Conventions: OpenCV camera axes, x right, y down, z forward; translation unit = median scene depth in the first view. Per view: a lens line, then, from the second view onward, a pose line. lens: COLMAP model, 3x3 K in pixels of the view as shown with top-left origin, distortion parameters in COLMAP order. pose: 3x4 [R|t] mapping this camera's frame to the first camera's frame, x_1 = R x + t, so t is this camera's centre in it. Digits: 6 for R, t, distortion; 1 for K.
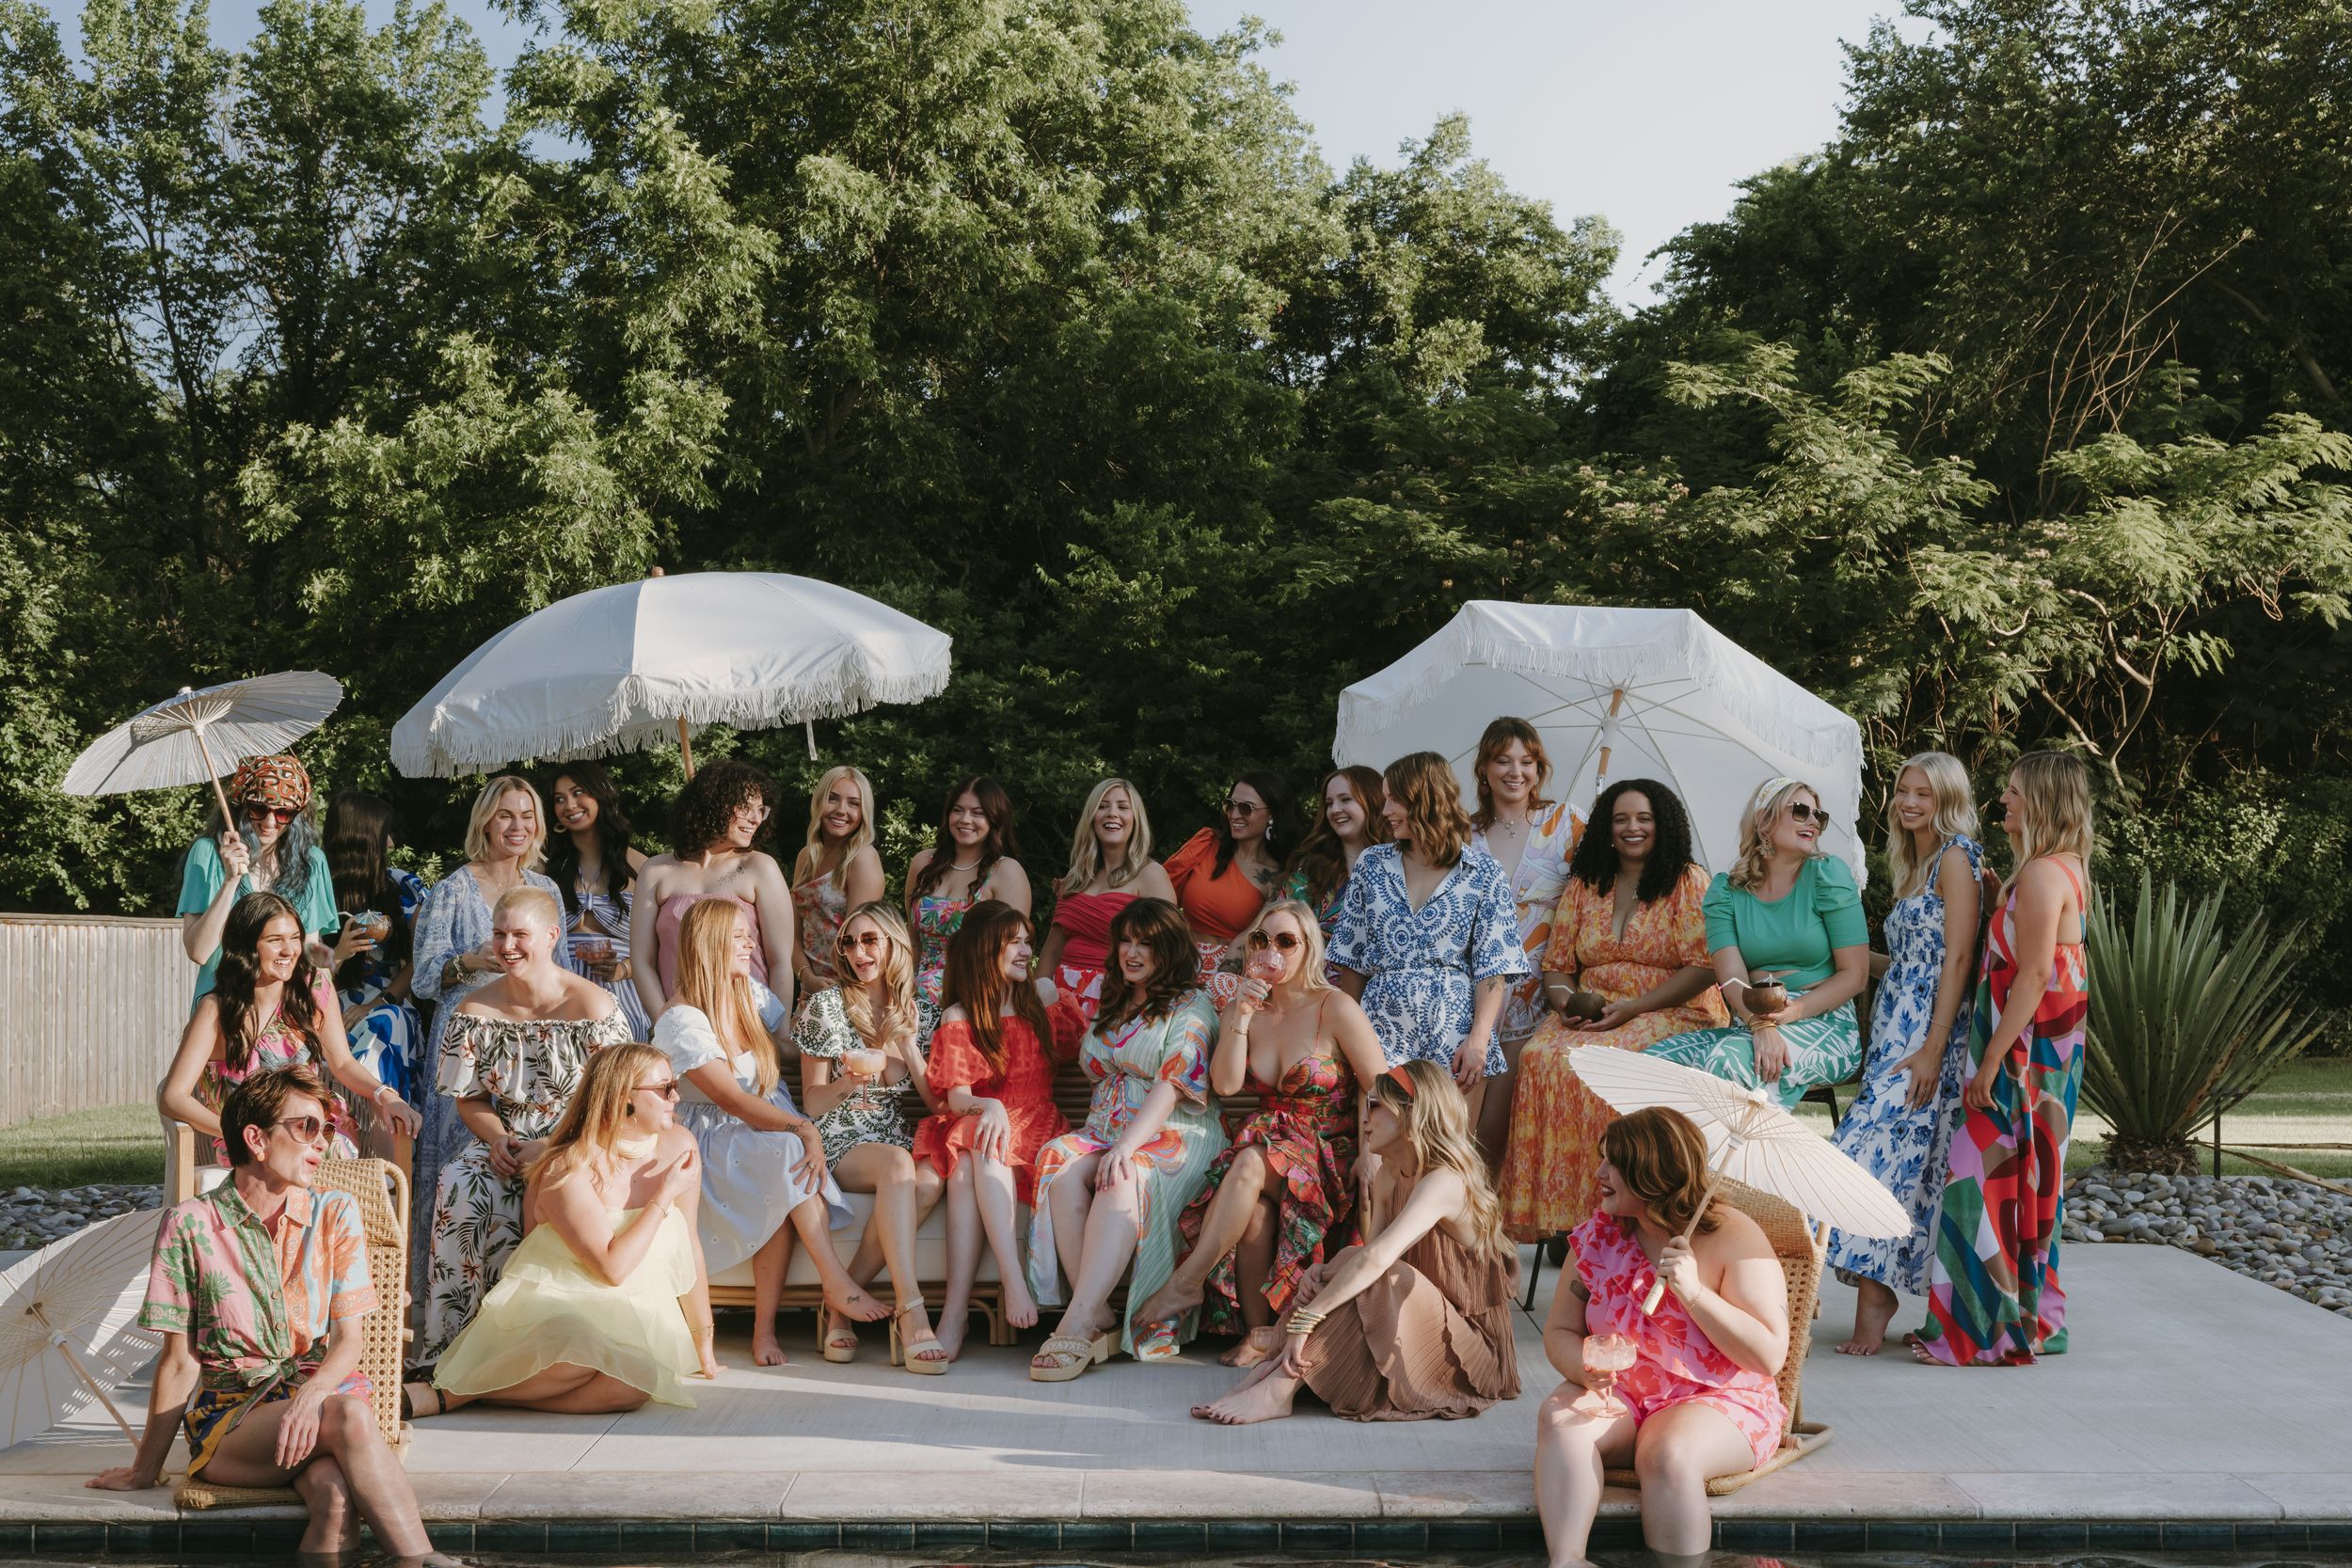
lens RADIAL K [[3220.0, 0, 1176.0], [0, 3220.0, 784.0], [0, 0, 1]] dist [0.074386, 0.055102]
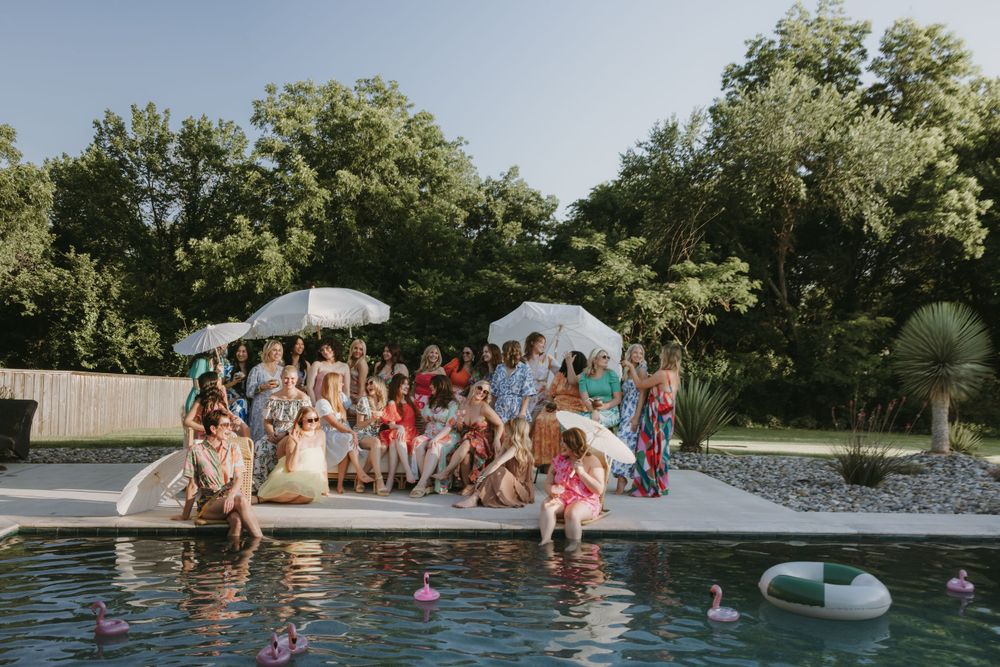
lens RADIAL K [[966.9, 0, 500.0], [0, 966.9, 333.5], [0, 0, 1]] dist [0.132220, 0.003036]
pose [[0.995556, 0.029570, 0.089413, -0.027169], [-0.028377, 0.999491, -0.014591, -0.000300], [-0.089799, 0.011989, 0.995888, -0.106498]]
